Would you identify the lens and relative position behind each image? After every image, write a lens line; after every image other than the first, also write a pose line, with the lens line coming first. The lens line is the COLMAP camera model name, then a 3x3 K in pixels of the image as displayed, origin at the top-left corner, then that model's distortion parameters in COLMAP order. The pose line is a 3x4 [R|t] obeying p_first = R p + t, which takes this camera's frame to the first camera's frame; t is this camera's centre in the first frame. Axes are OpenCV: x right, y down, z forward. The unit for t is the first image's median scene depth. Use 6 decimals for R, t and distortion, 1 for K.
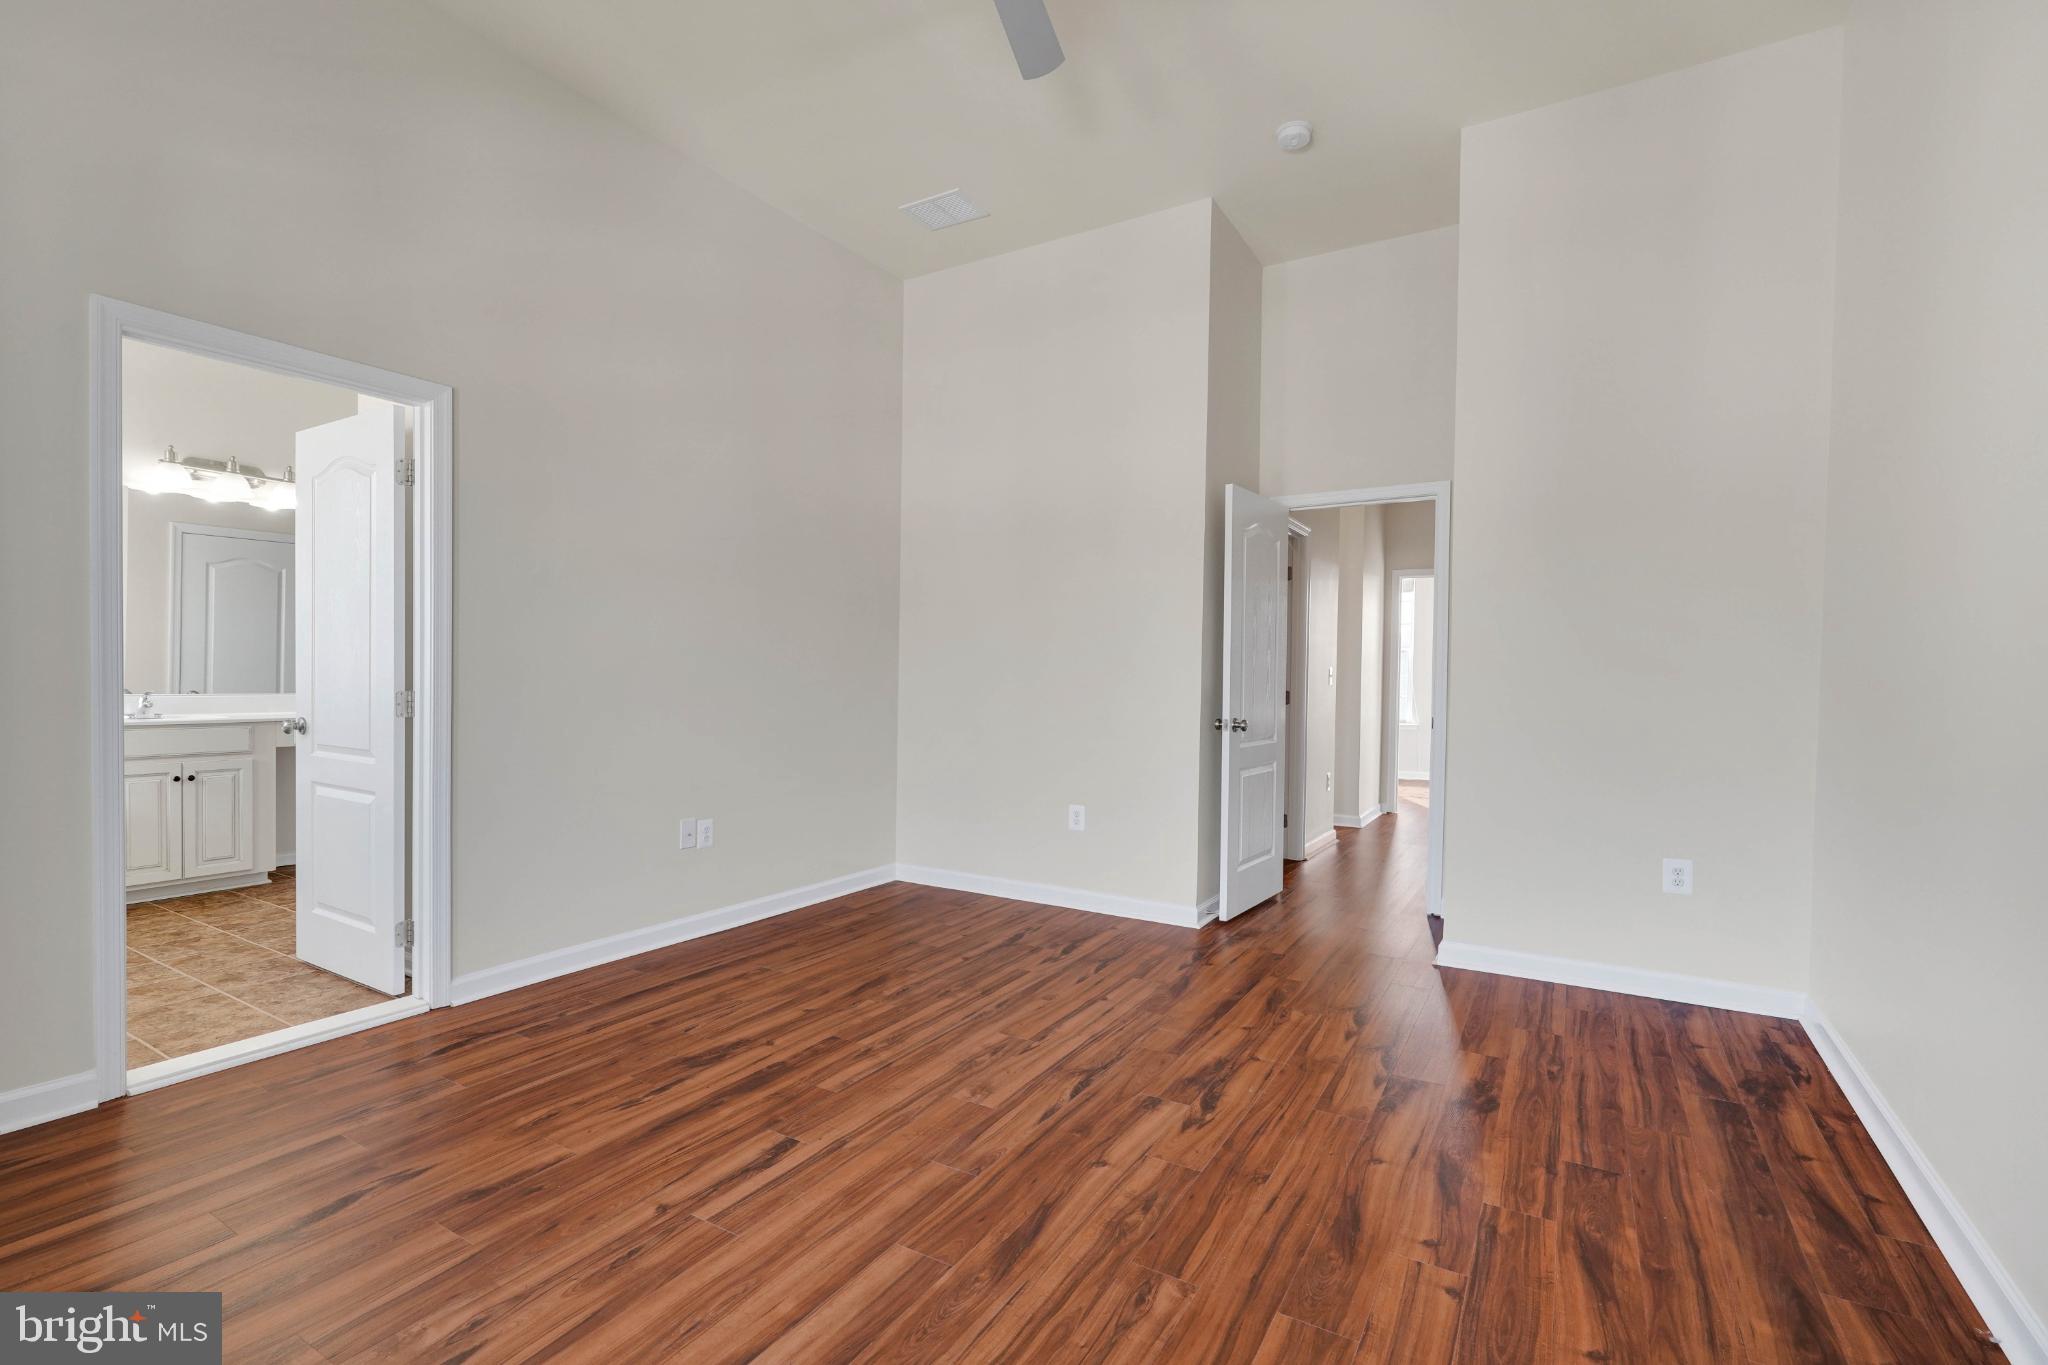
lens RADIAL K [[929.7, 0, 1014.0], [0, 929.7, 683.7], [0, 0, 1]] dist [-0.001881, 0.000353]
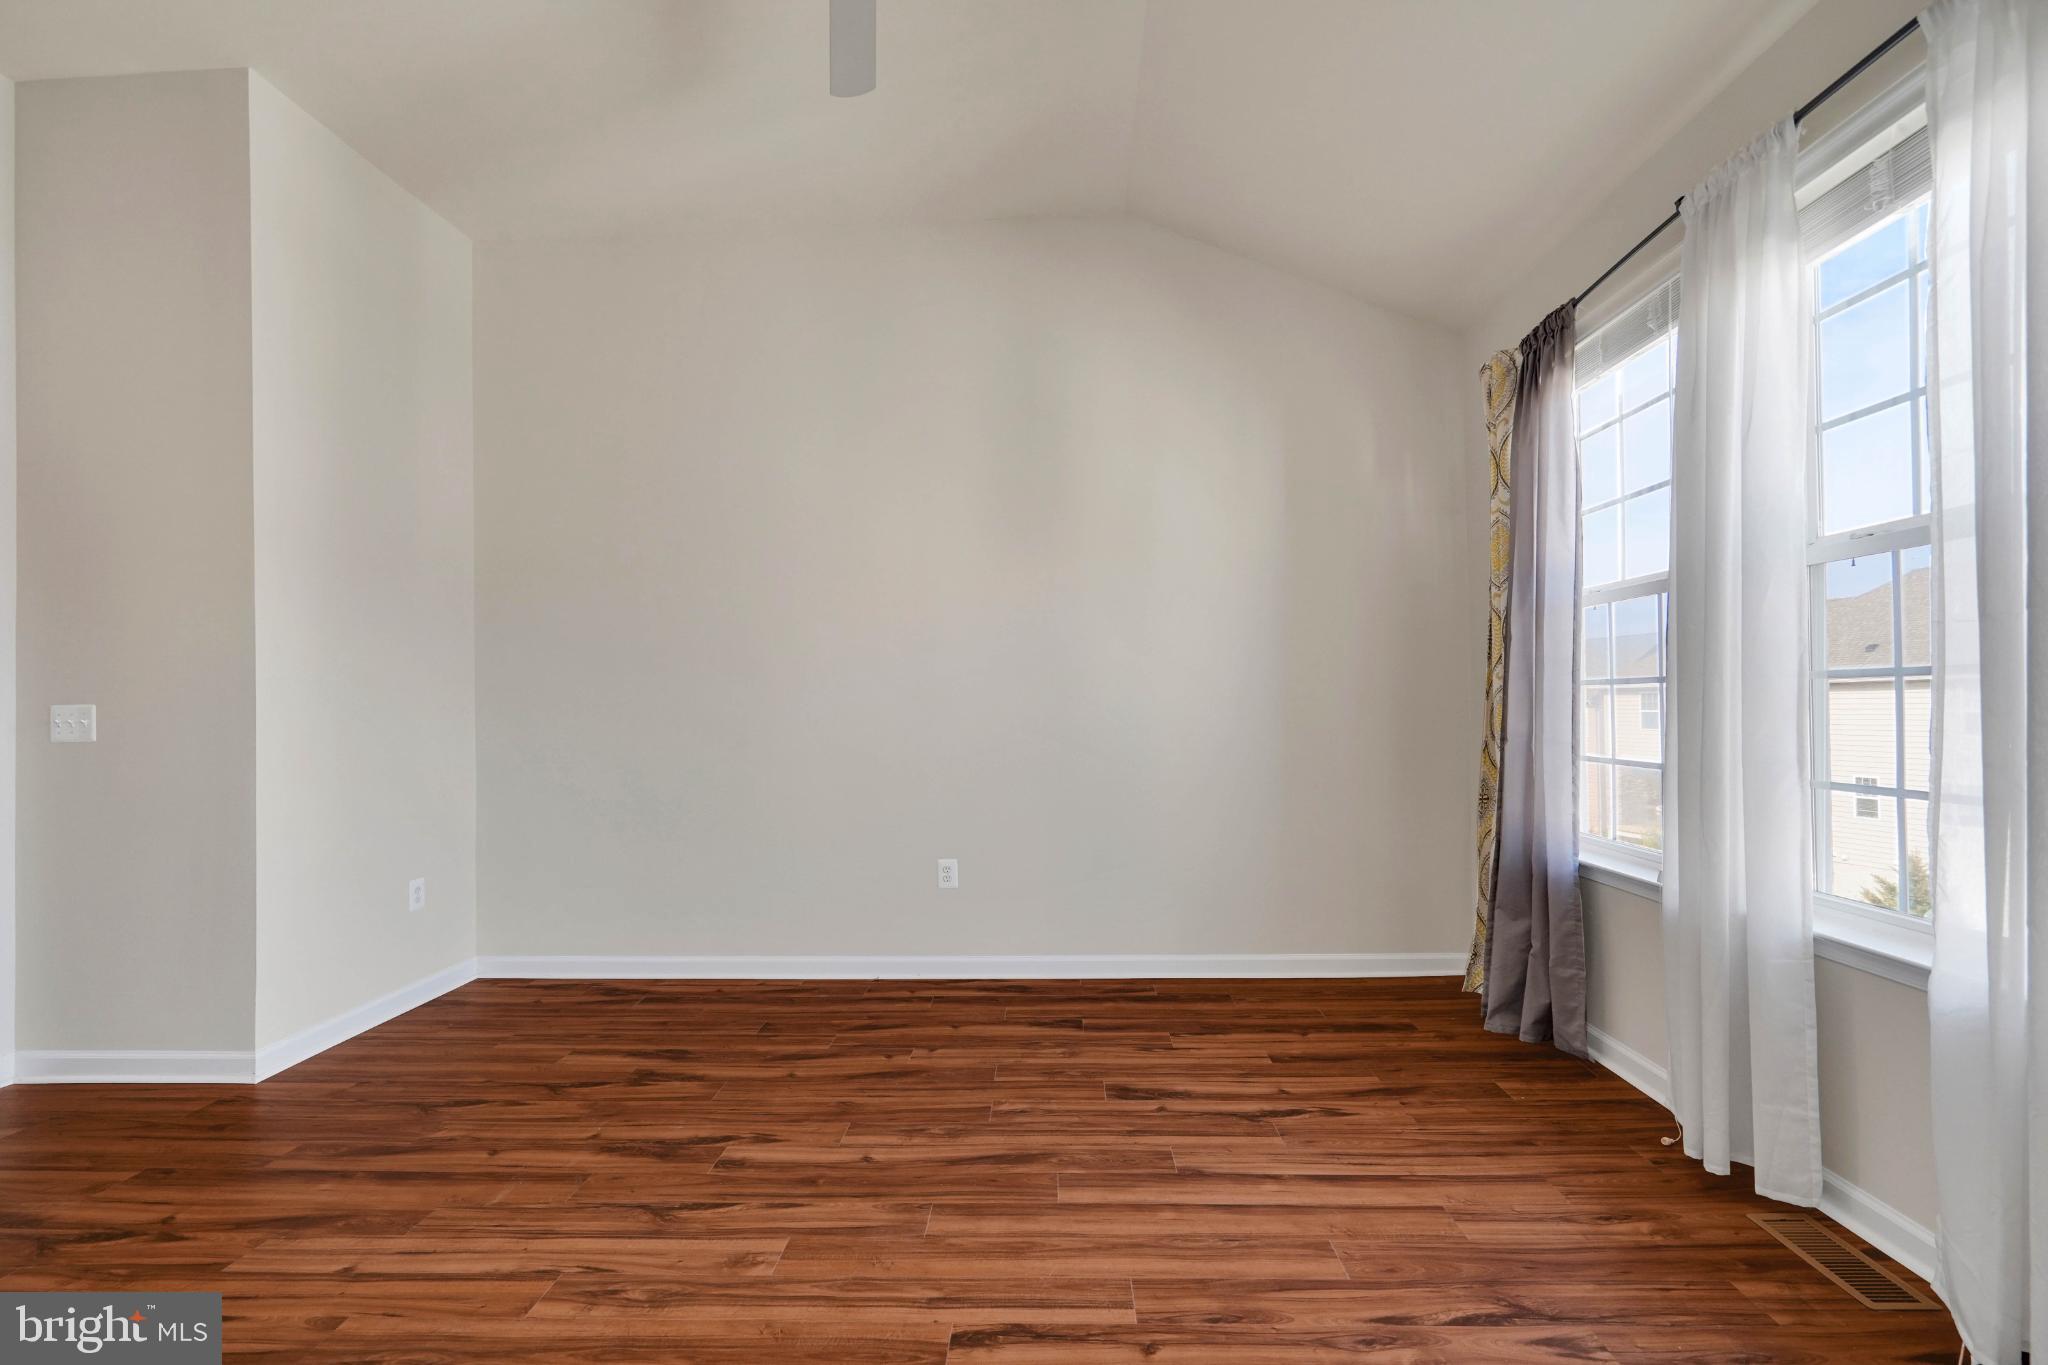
lens RADIAL K [[929.7, 0, 1022.0], [0, 929.7, 690.6], [0, 0, 1]] dist [-0.001881, 0.000353]
pose [[-0.487820, 0.009937, 0.872888, -0.844552], [0.016947, 0.999855, -0.001911, -0.036603], [-0.872780, 0.013861, -0.487917, 1.185890]]
